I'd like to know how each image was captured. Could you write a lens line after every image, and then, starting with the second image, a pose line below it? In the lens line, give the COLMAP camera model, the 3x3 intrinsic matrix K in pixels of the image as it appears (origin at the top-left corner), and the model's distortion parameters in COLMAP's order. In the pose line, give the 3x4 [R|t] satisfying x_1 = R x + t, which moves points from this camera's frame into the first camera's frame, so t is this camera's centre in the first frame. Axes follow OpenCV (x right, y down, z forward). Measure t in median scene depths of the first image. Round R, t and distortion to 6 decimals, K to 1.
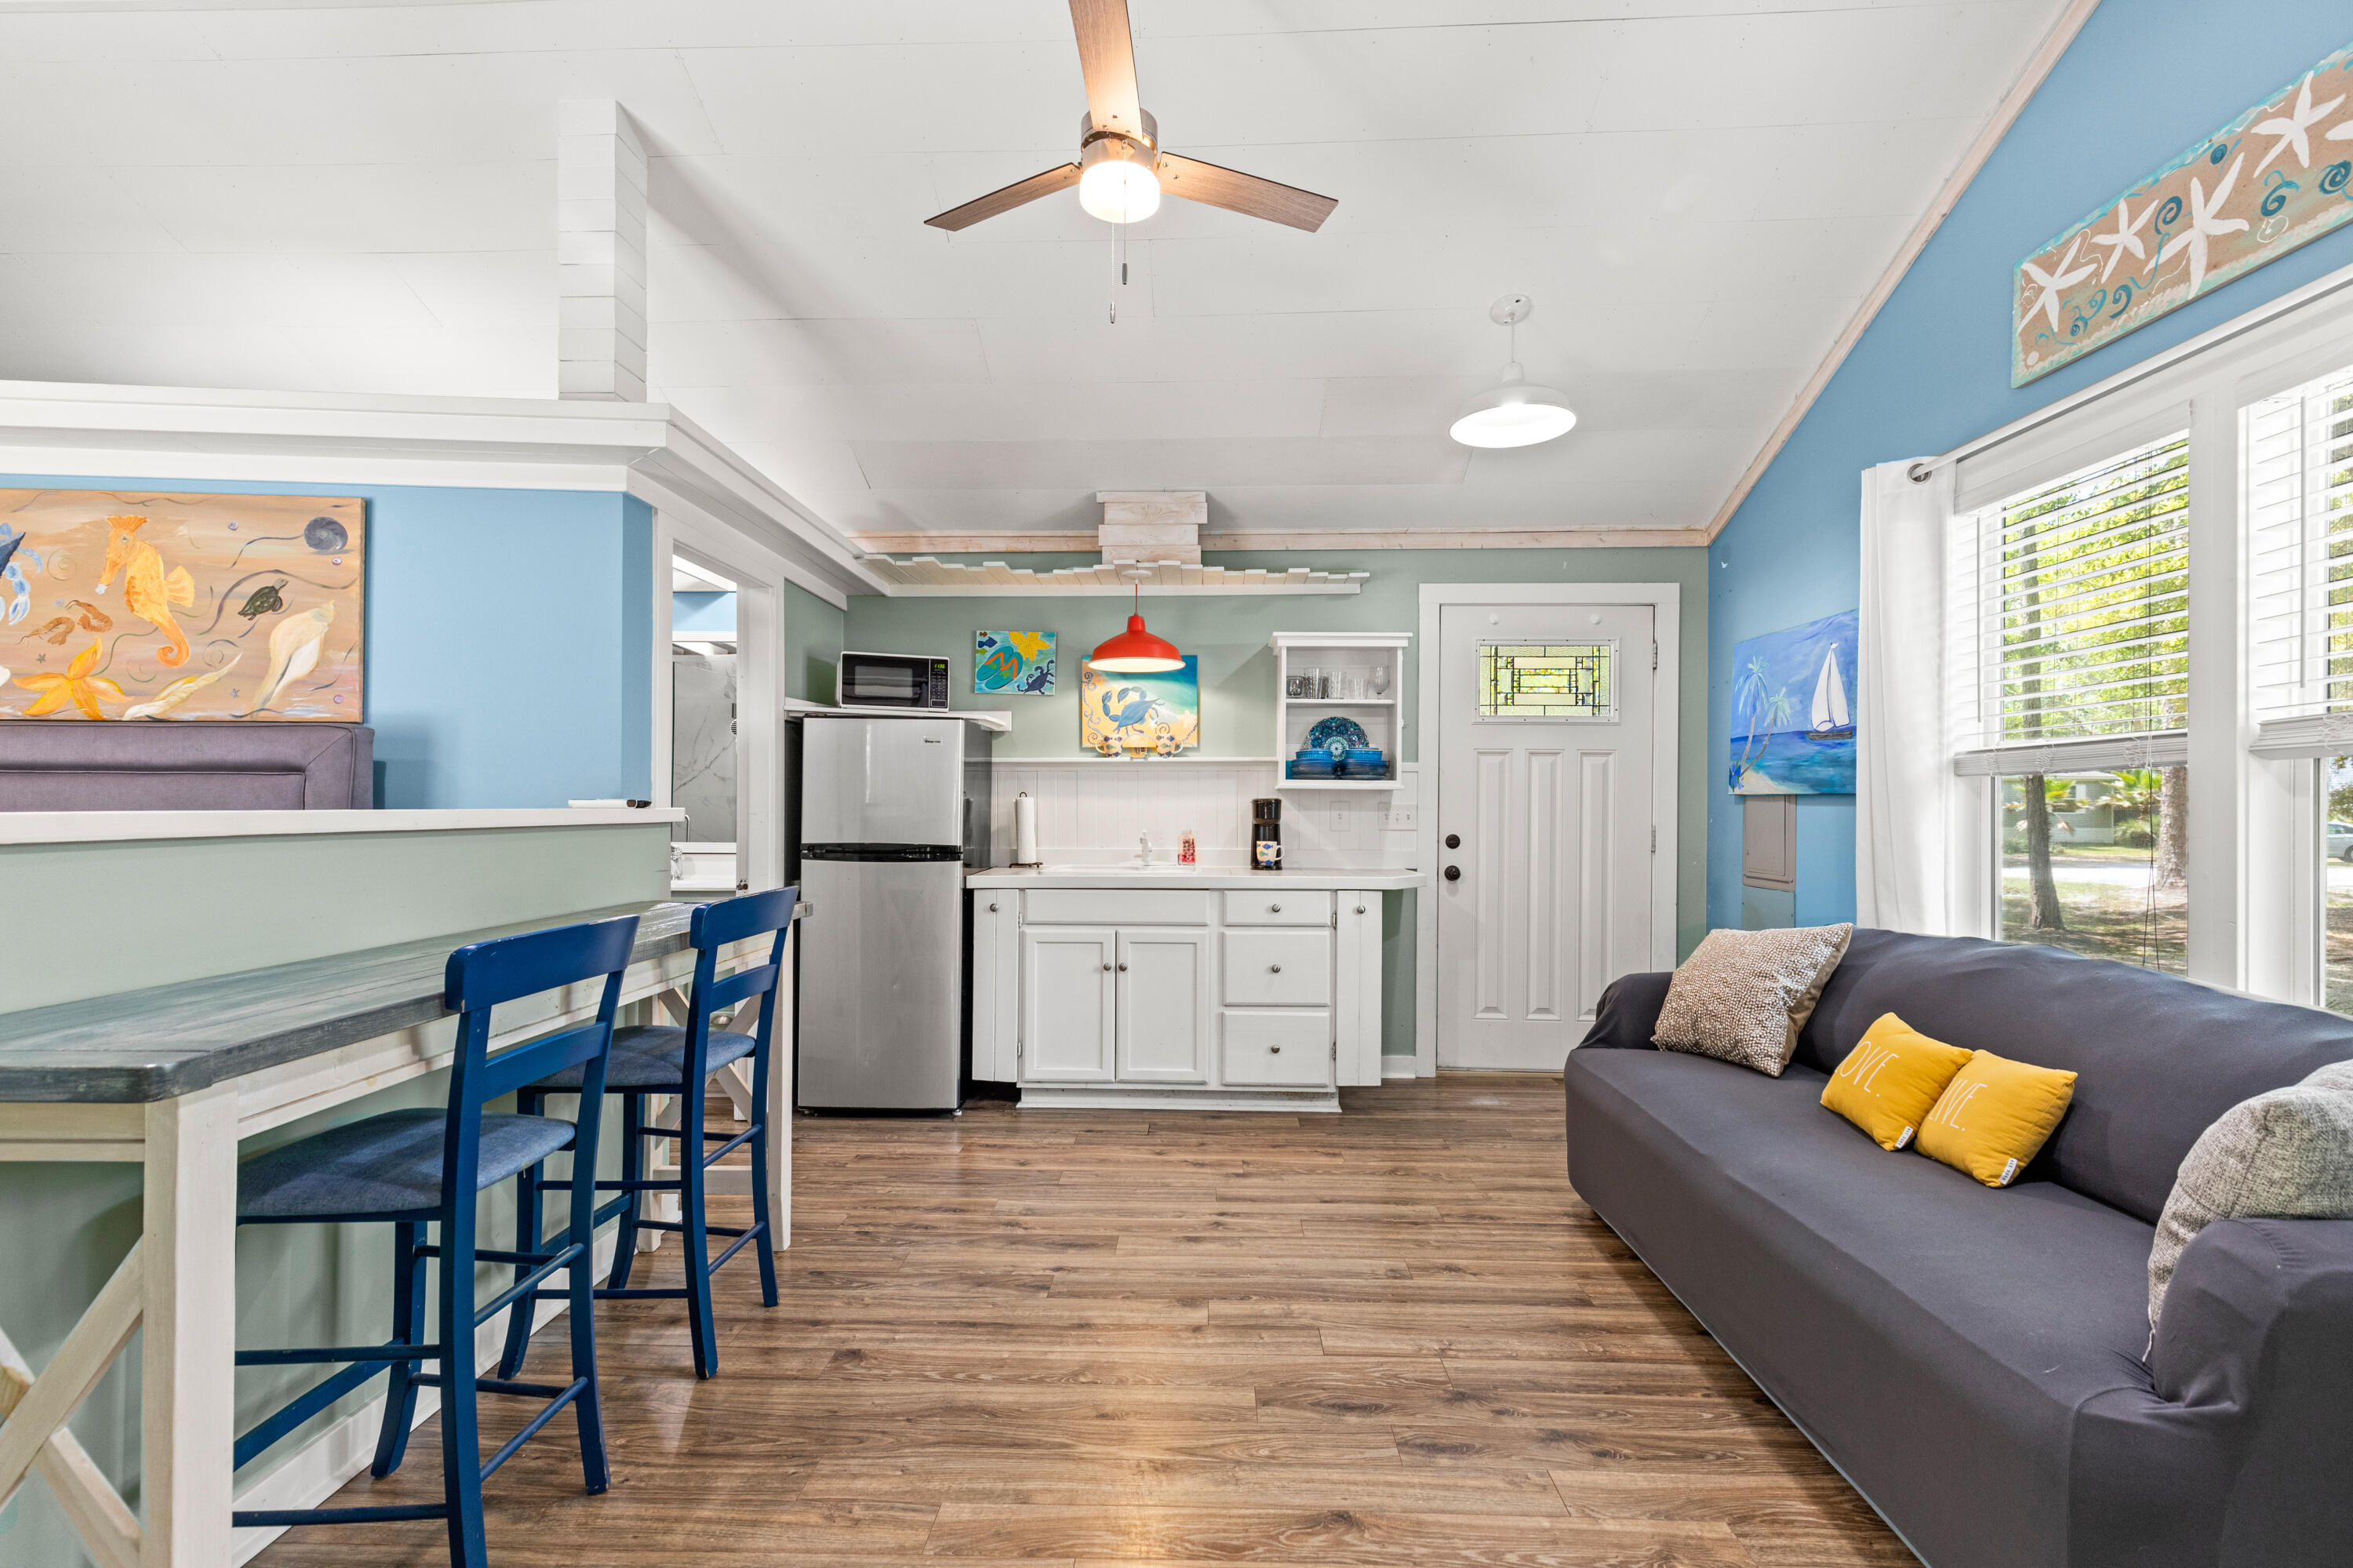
lens RADIAL K [[1074.3, 0, 1168.8], [0, 1074.3, 799.0], [0, 0, 1]] dist [0.005044, -0.000337]
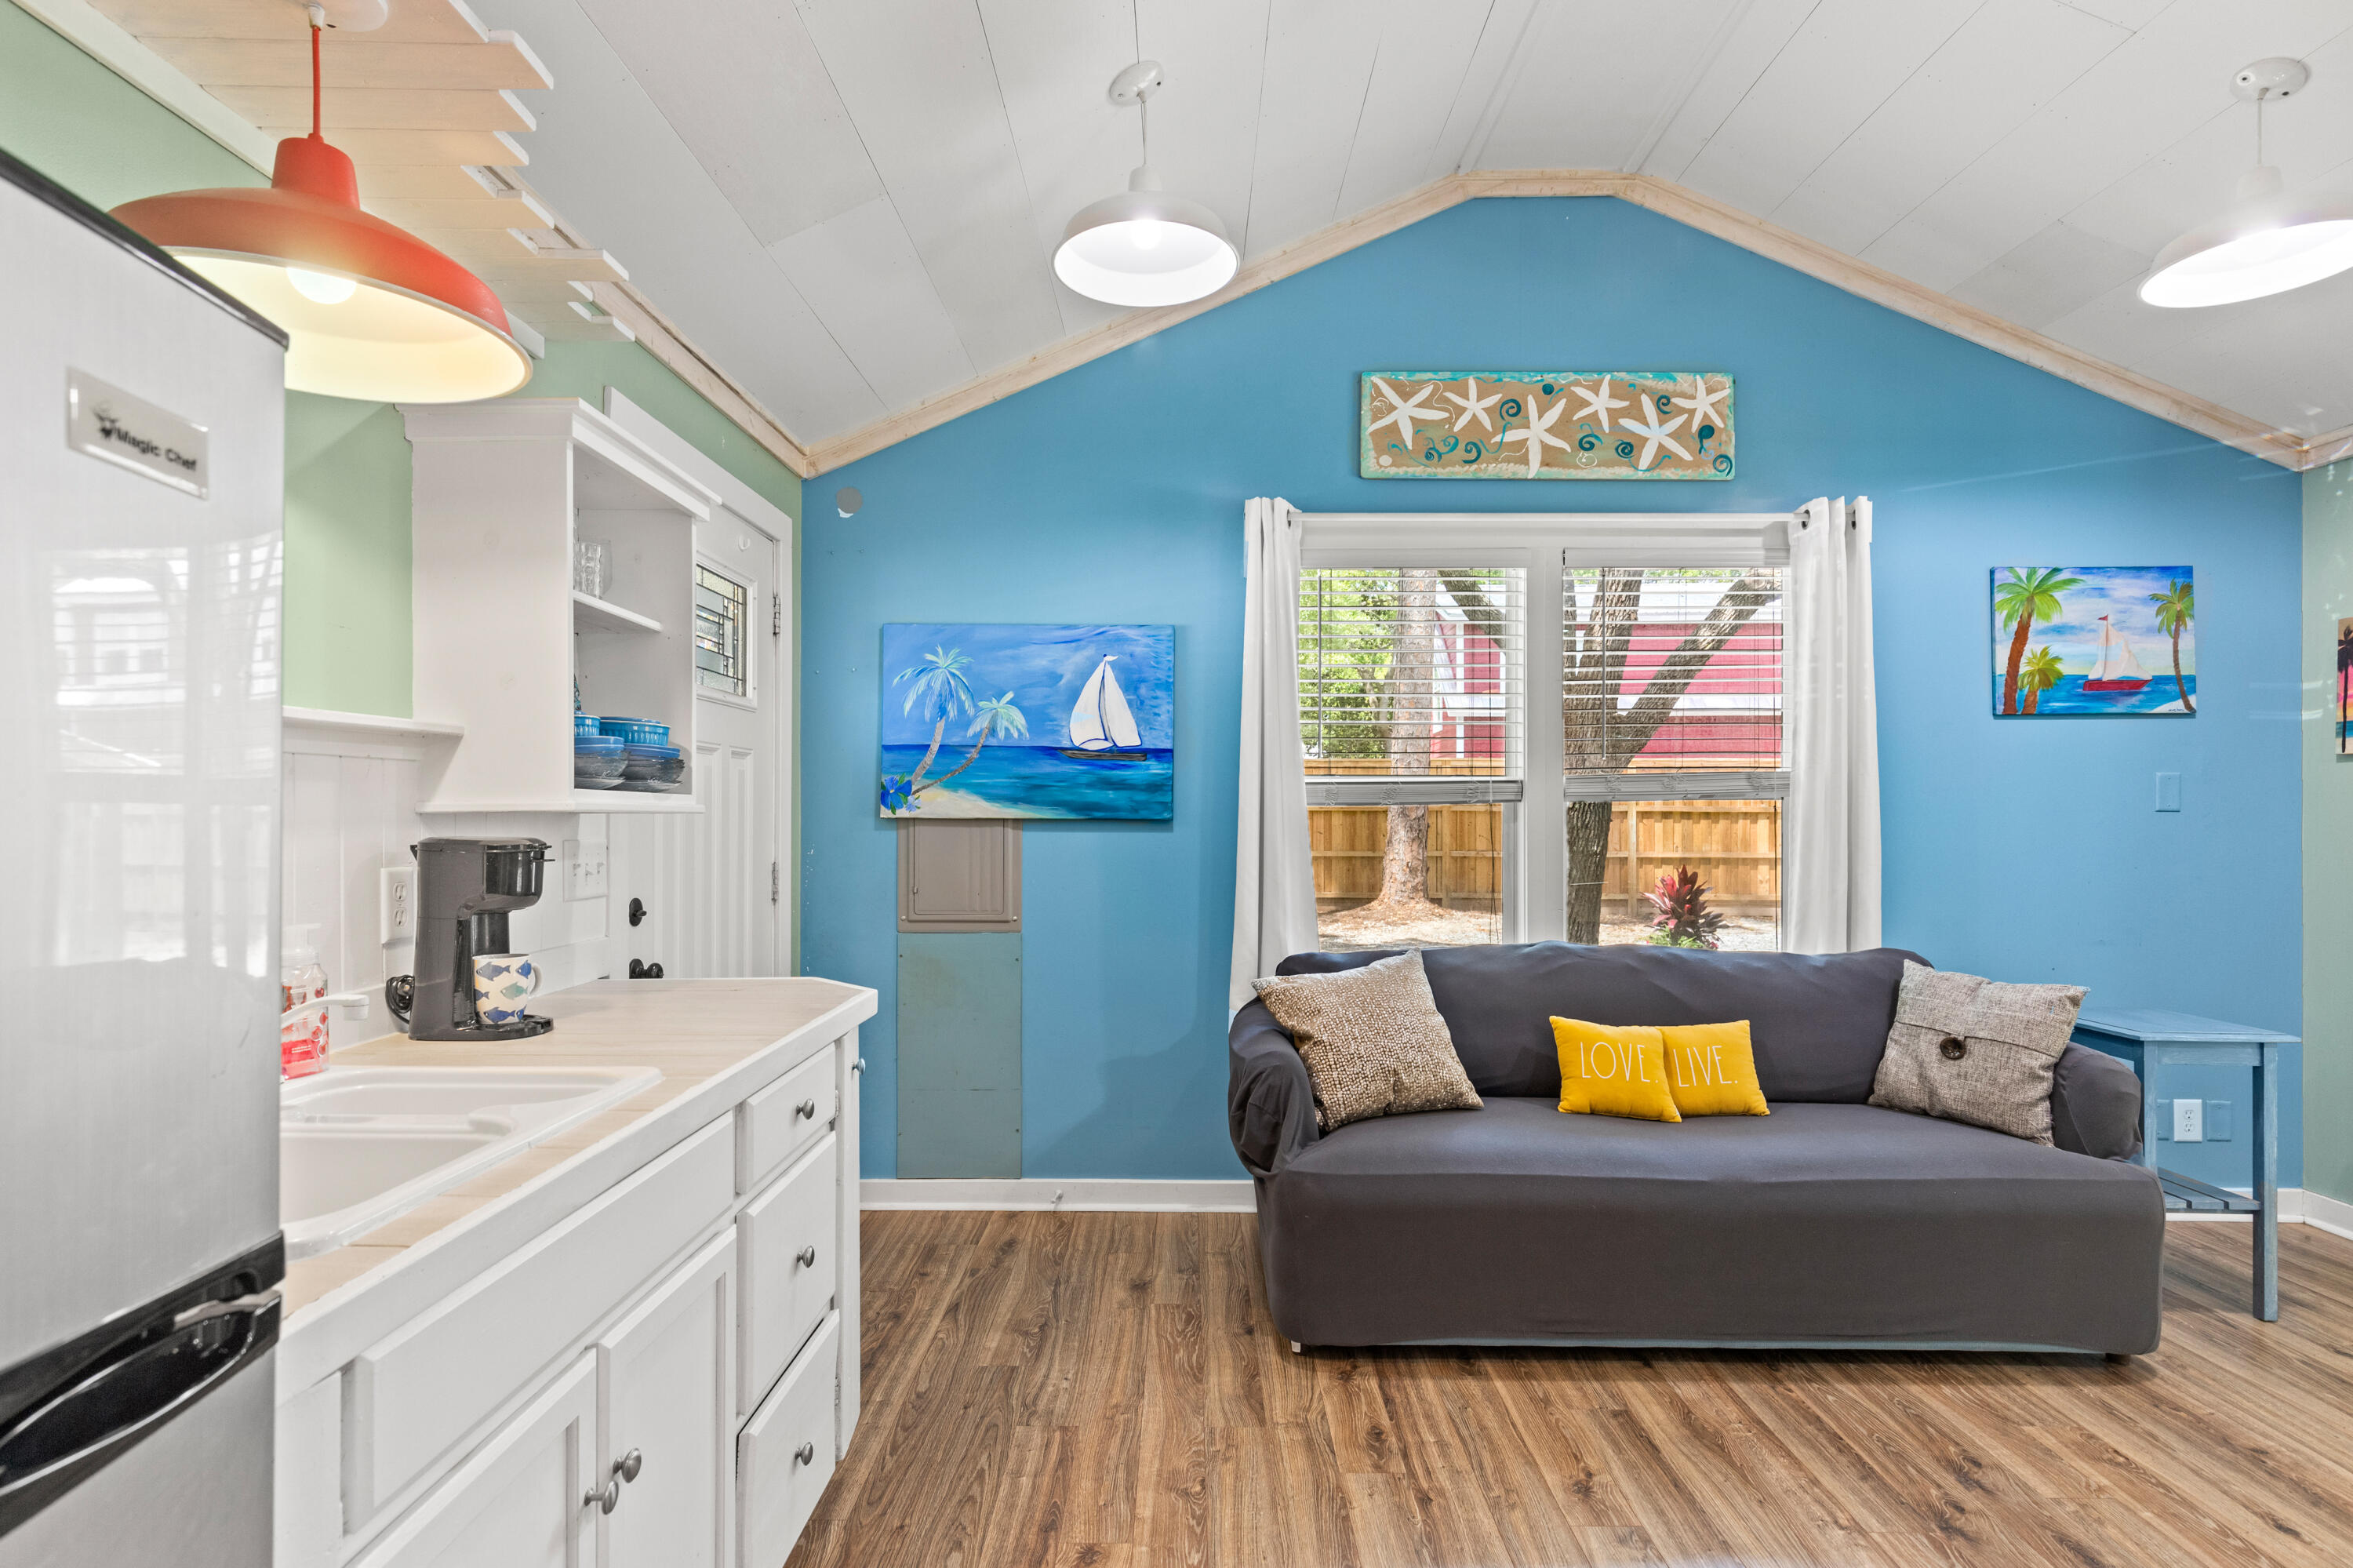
lens RADIAL K [[1172.6, 0, 1168.9], [0, 1172.6, 812.5], [0, 0, 1]] dist [-0.002795, 0.000357]
pose [[-0.022550, -0.005126, 0.999733, -0.481497], [-0.006369, 0.999967, 0.004984, -0.019660], [-0.999725, -0.006255, -0.022582, 1.211646]]
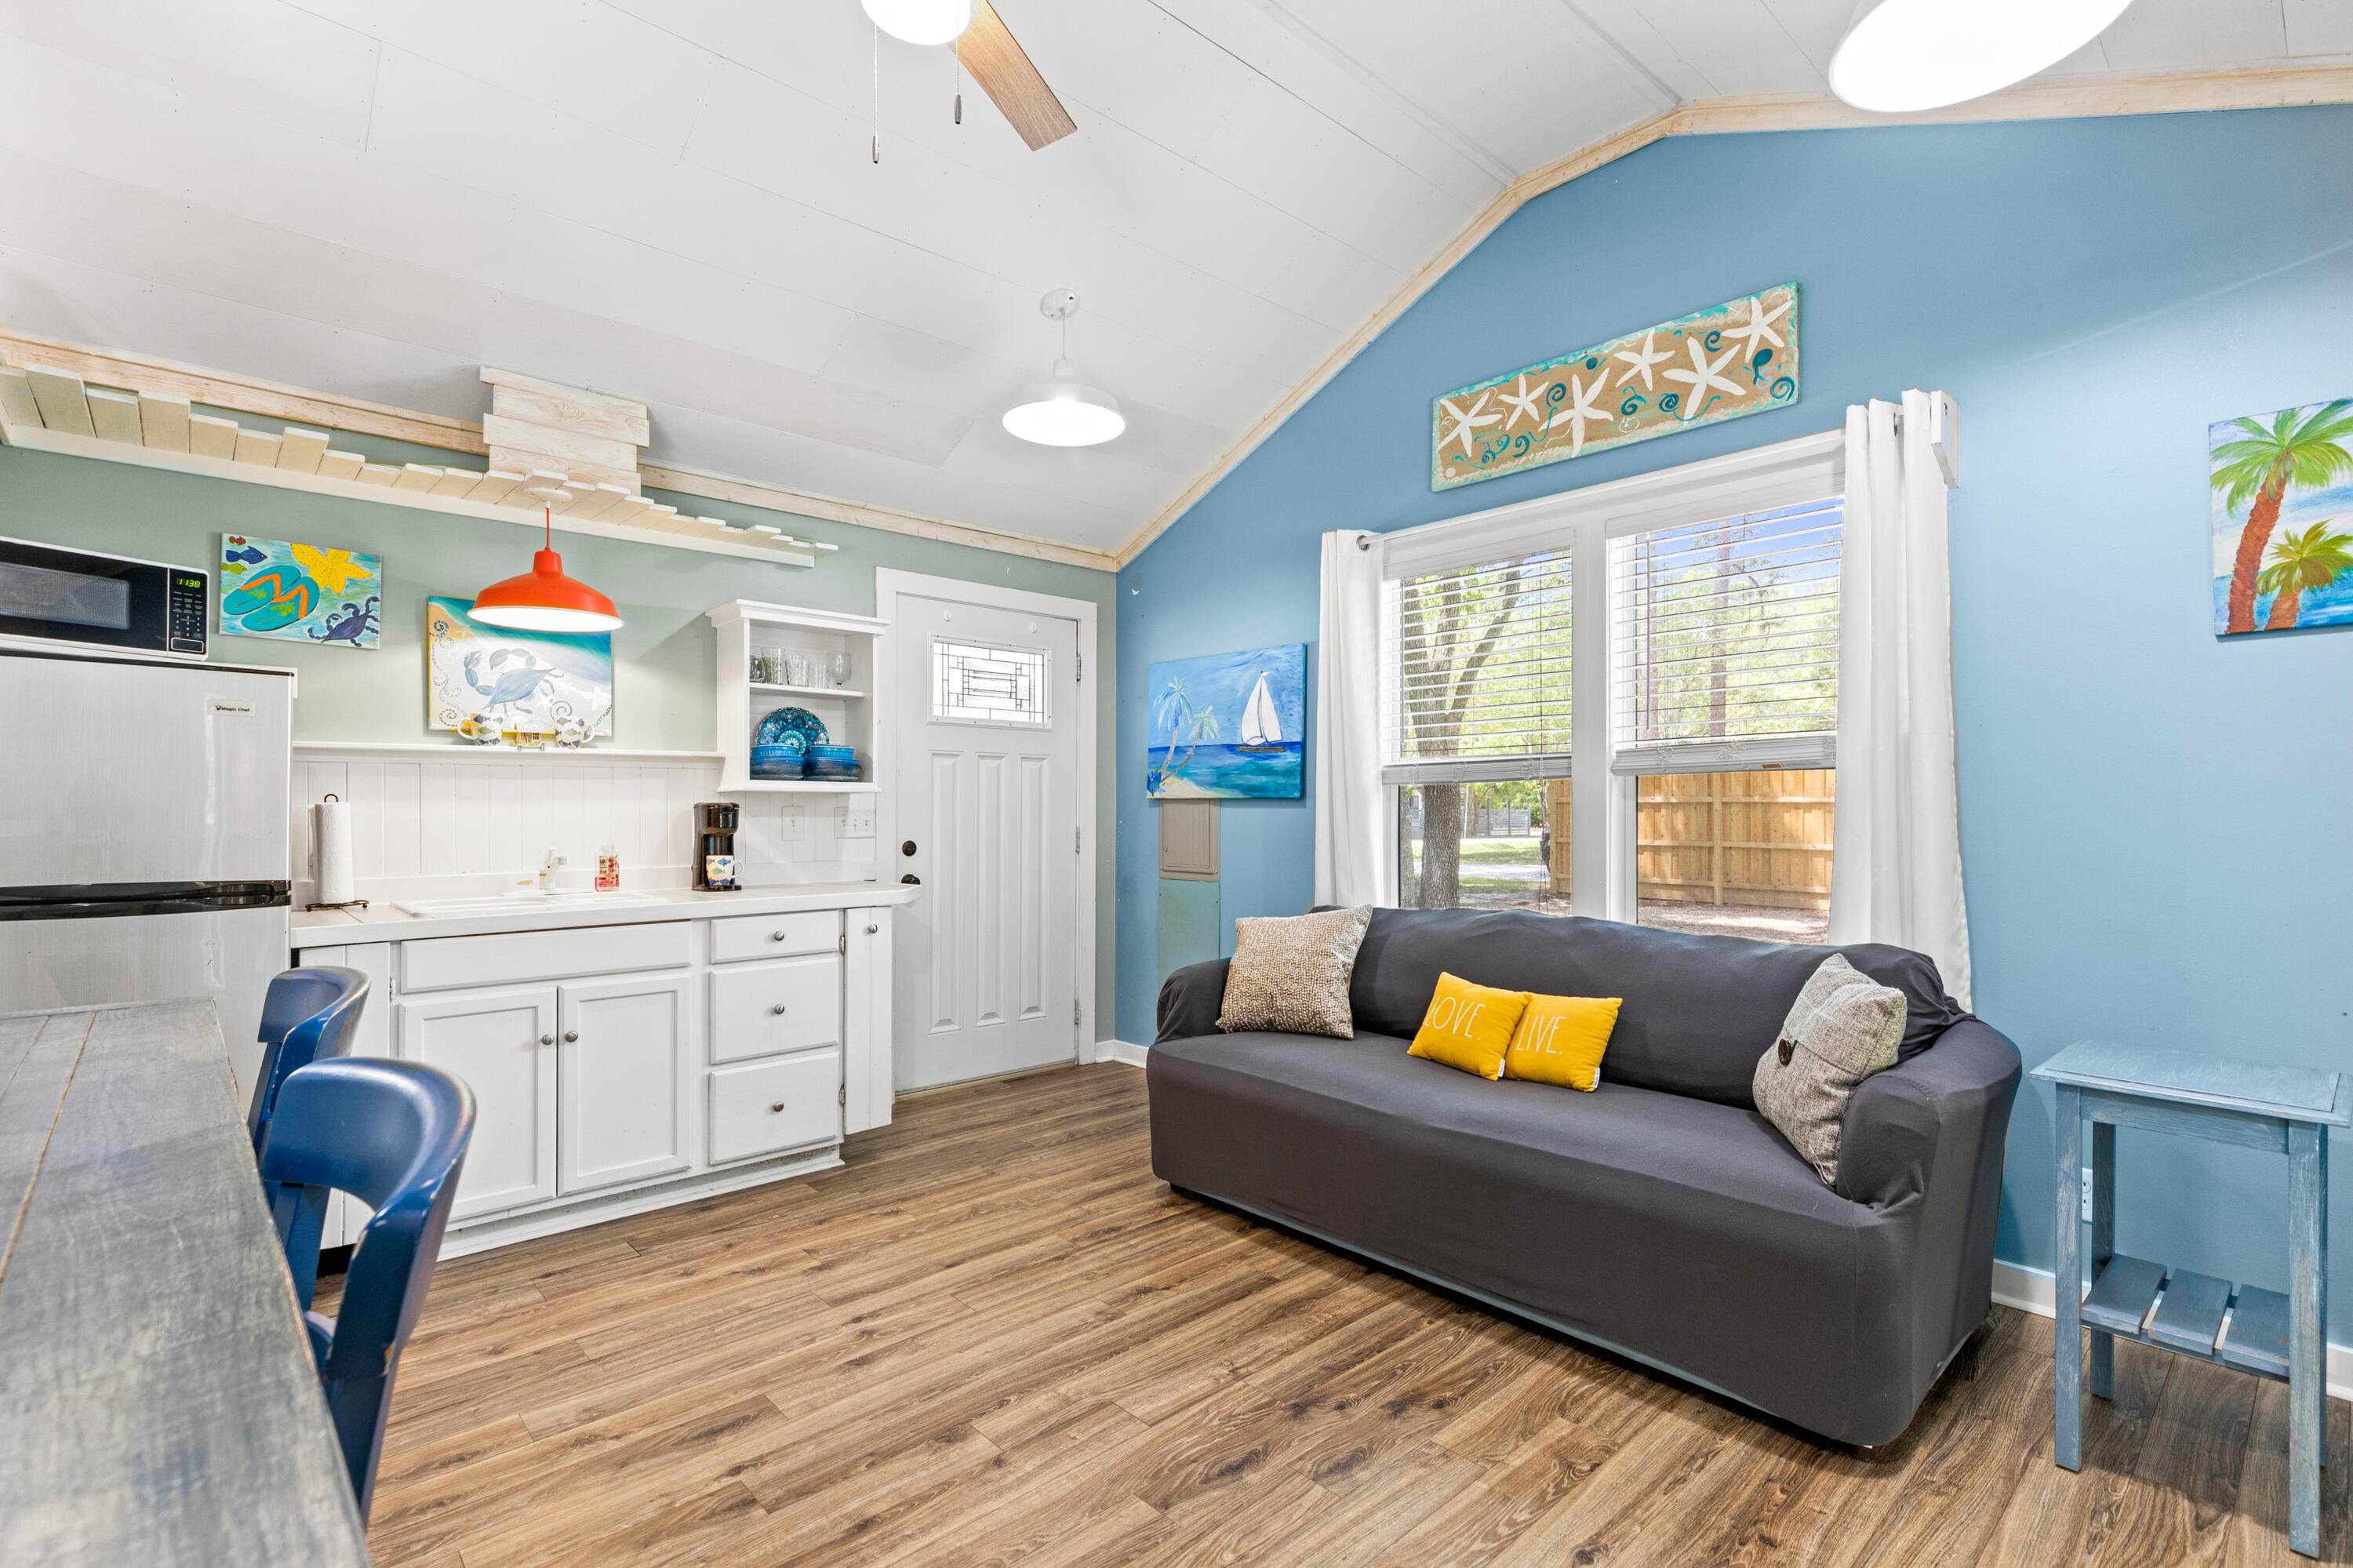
lens RADIAL K [[1079.2, 0, 1169.6], [0, 1079.2, 807.8], [0, 0, 1]] dist [0.006307, -0.000591]
pose [[0.712630, -0.005561, 0.701518, -0.370443], [0.001629, 0.999979, 0.006272, -0.001974], [-0.701538, -0.003327, 0.712624, 0.275762]]
